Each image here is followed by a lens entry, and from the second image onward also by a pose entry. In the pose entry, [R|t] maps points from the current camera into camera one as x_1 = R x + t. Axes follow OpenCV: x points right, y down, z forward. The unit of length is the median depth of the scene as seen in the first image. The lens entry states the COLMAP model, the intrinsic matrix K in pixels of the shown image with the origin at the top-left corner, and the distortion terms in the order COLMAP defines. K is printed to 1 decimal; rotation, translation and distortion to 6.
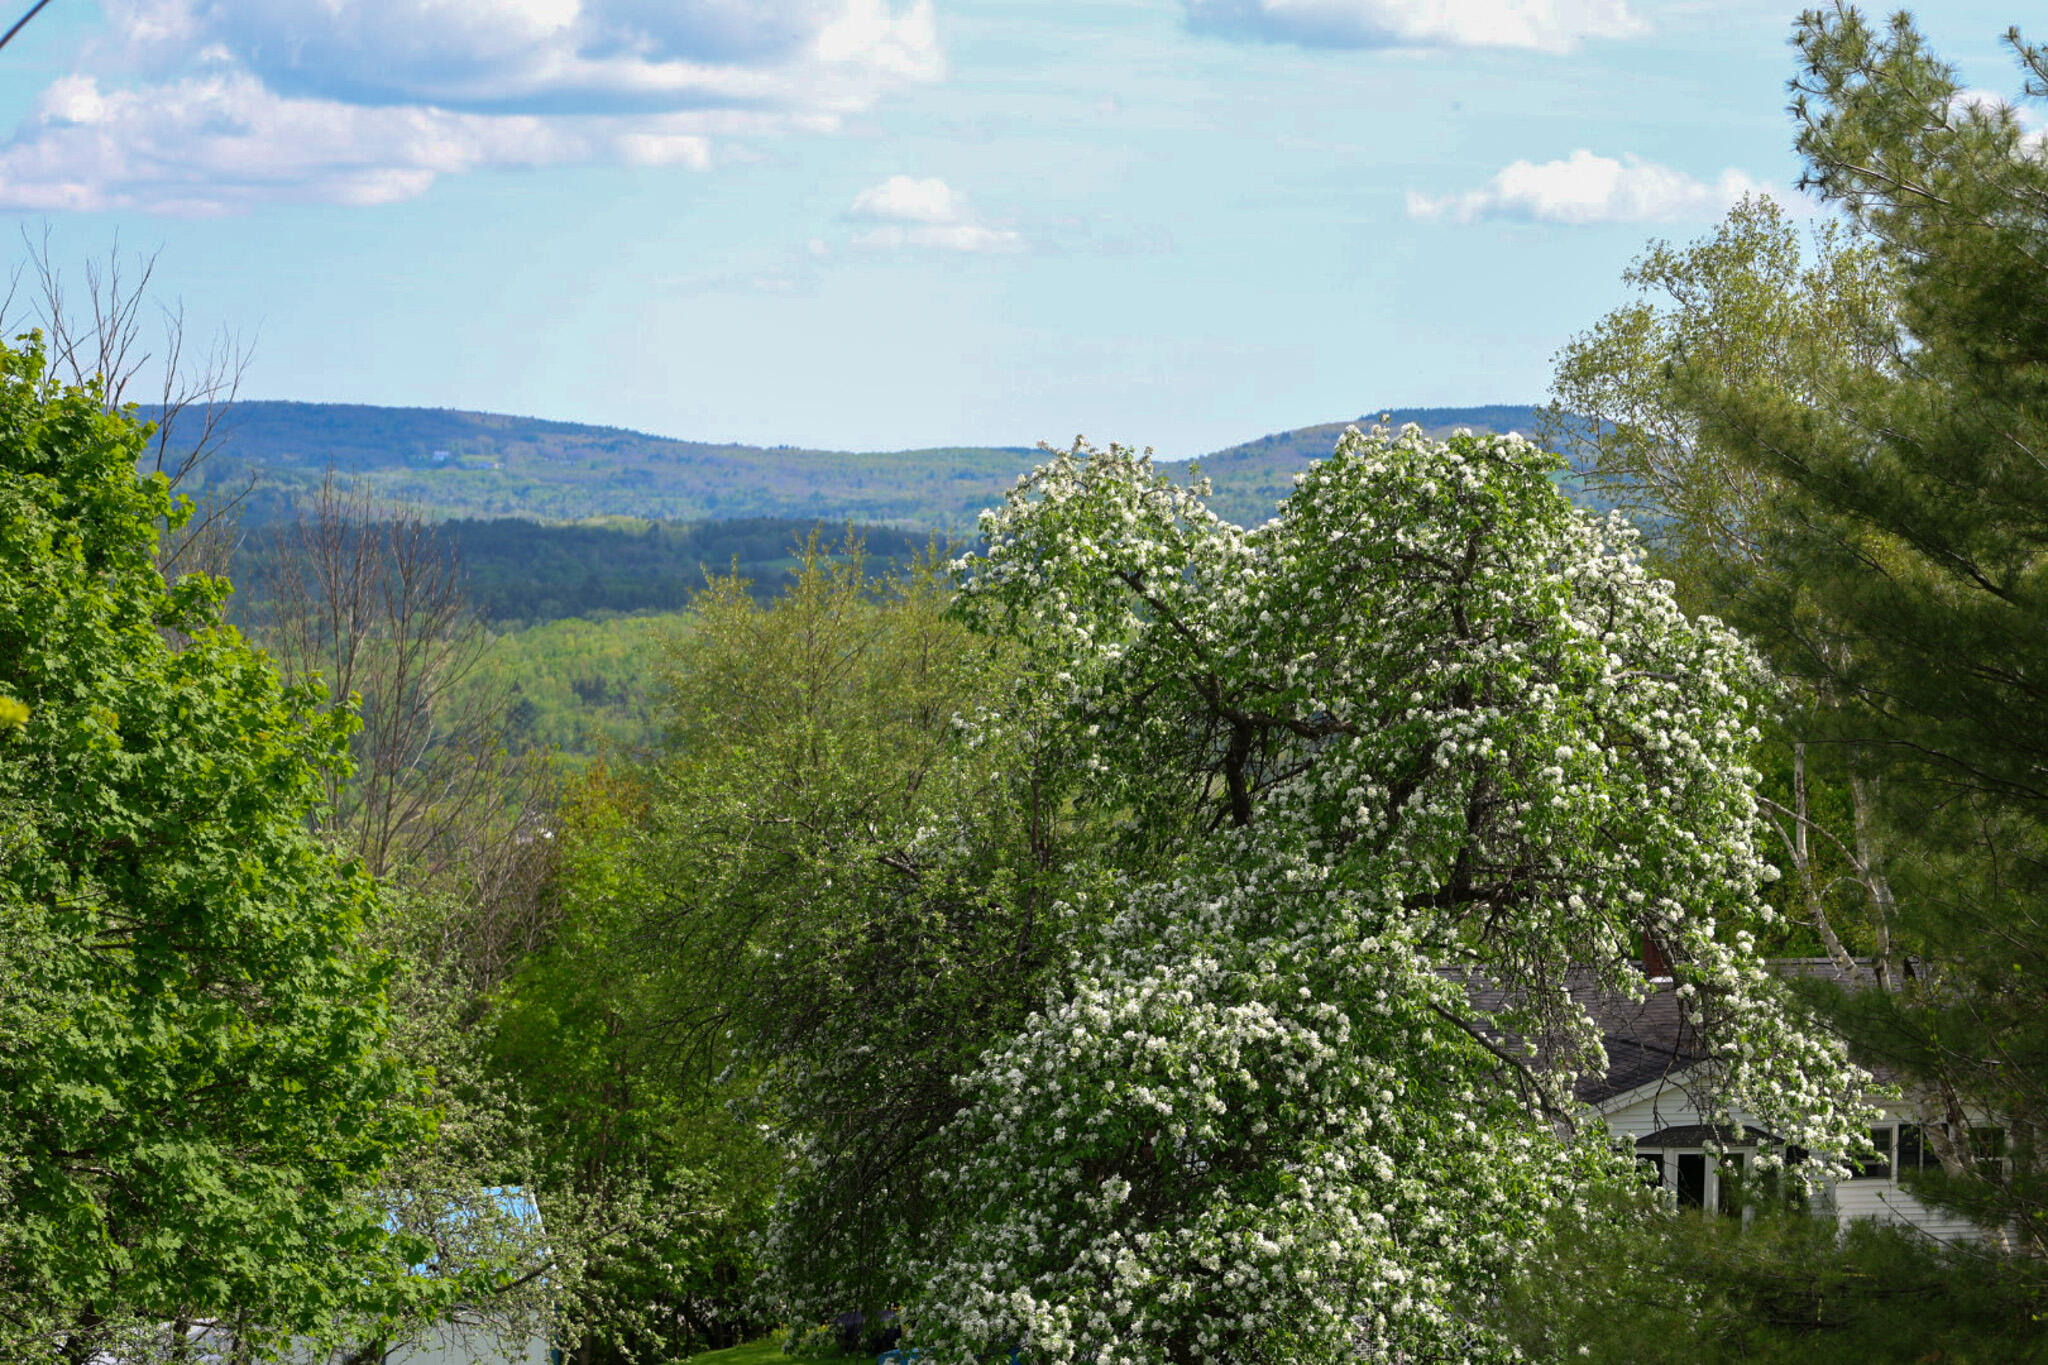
lens RADIAL K [[5415.7, 0, 1007.9], [0, 5415.7, 685.0], [0, 0, 1]] dist [-0.121633, 0.000000]
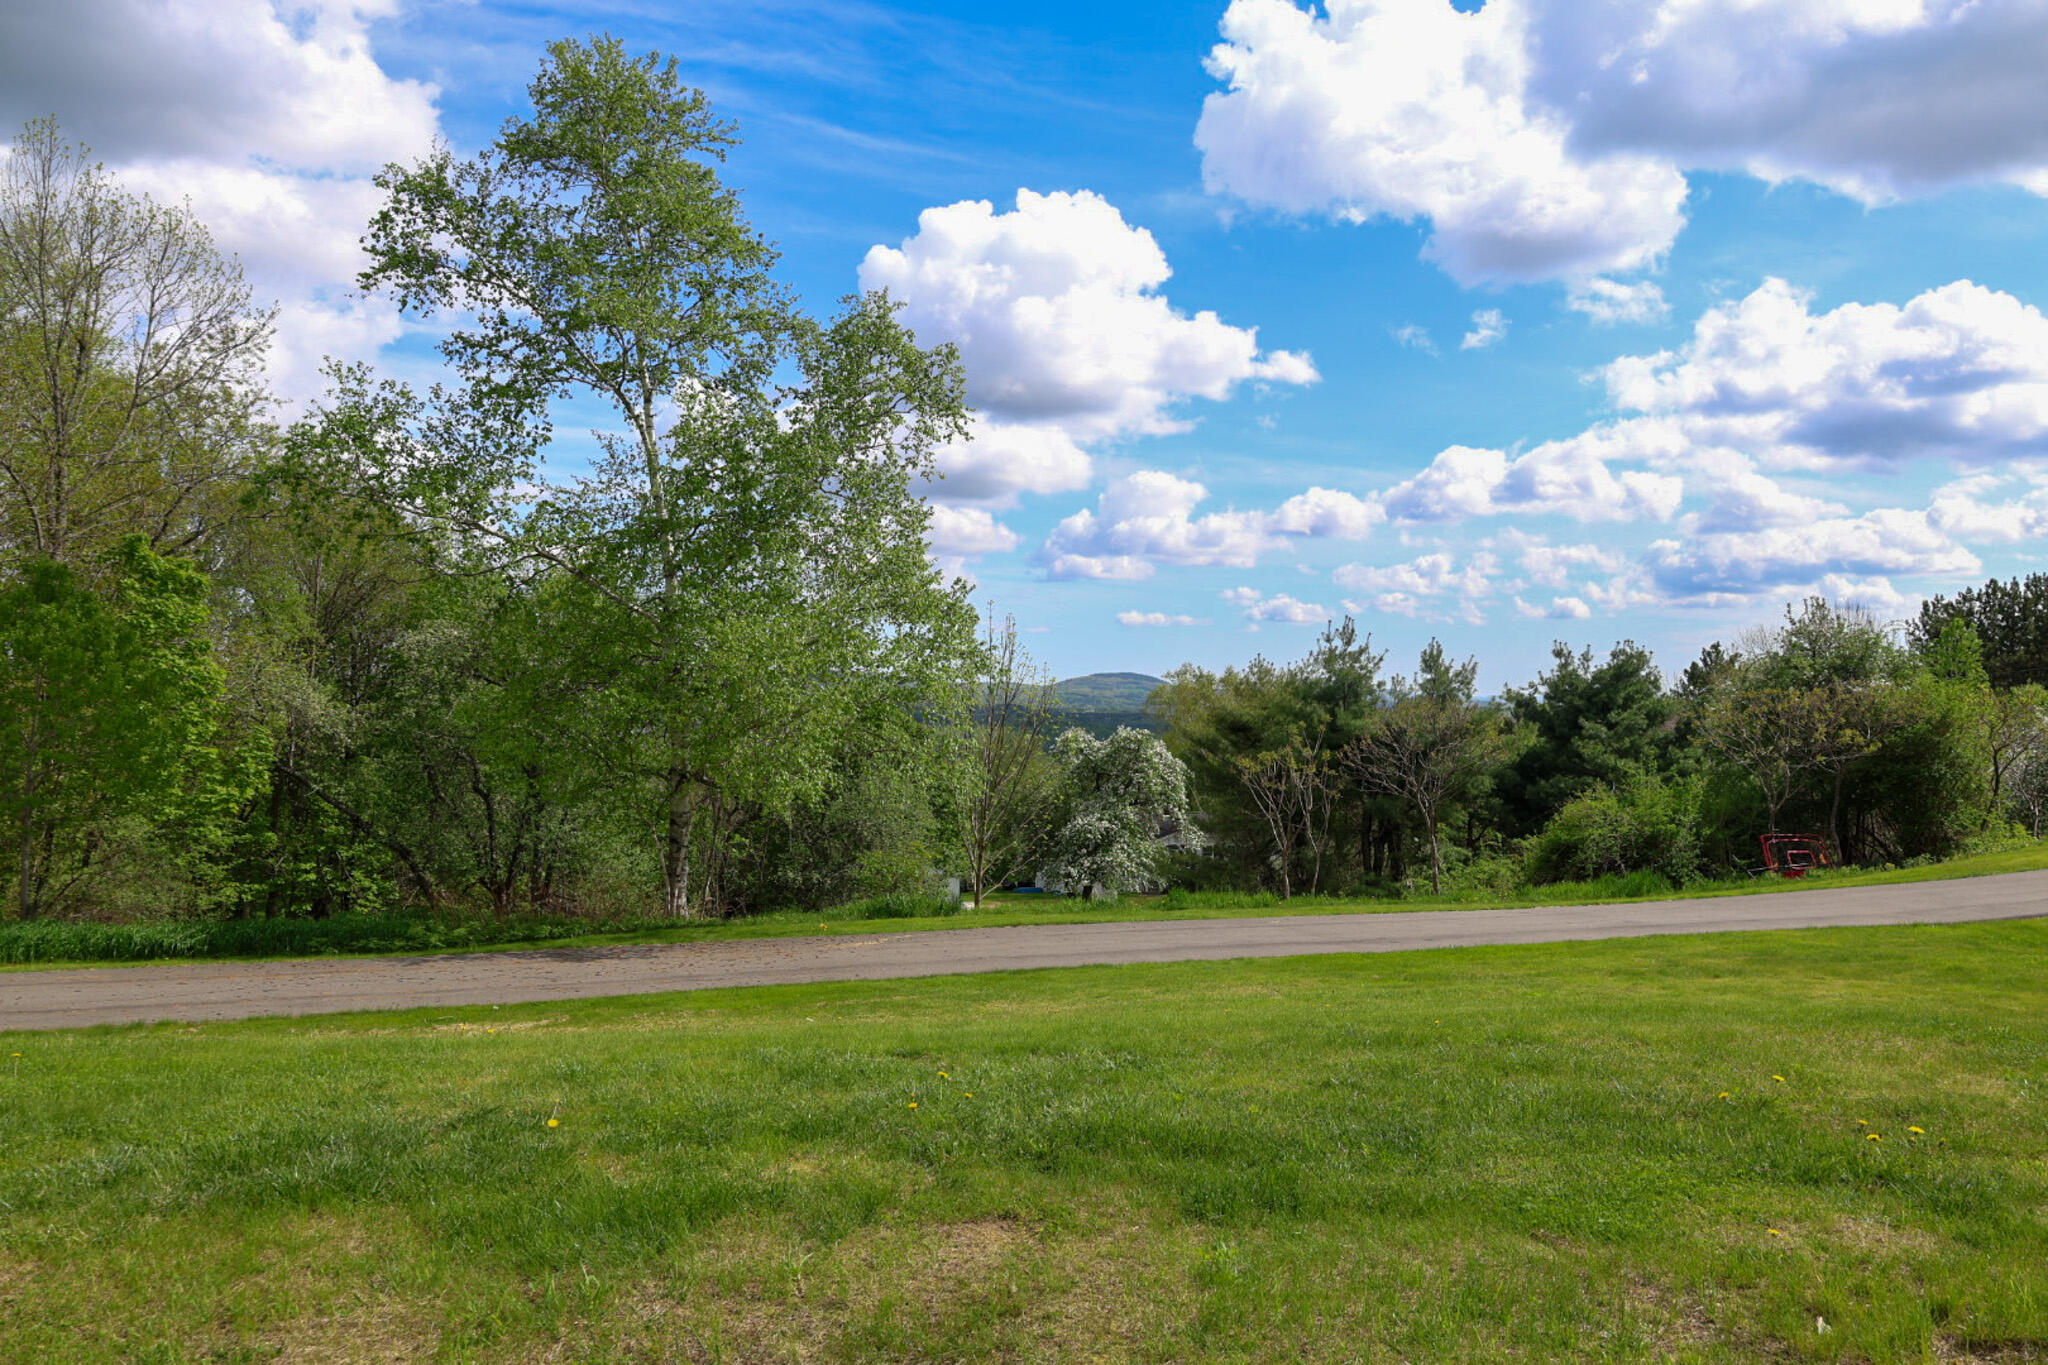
lens RADIAL K [[1410.3, 0, 1028.3], [0, 1410.3, 663.4], [0, 0, 1]] dist [0.010403, 0.006556]
pose [[0.999705, 0.005650, 0.023636, -0.080481], [-0.004439, 0.998690, -0.050976, -0.038926], [-0.023893, 0.050856, 0.998420, -0.622478]]
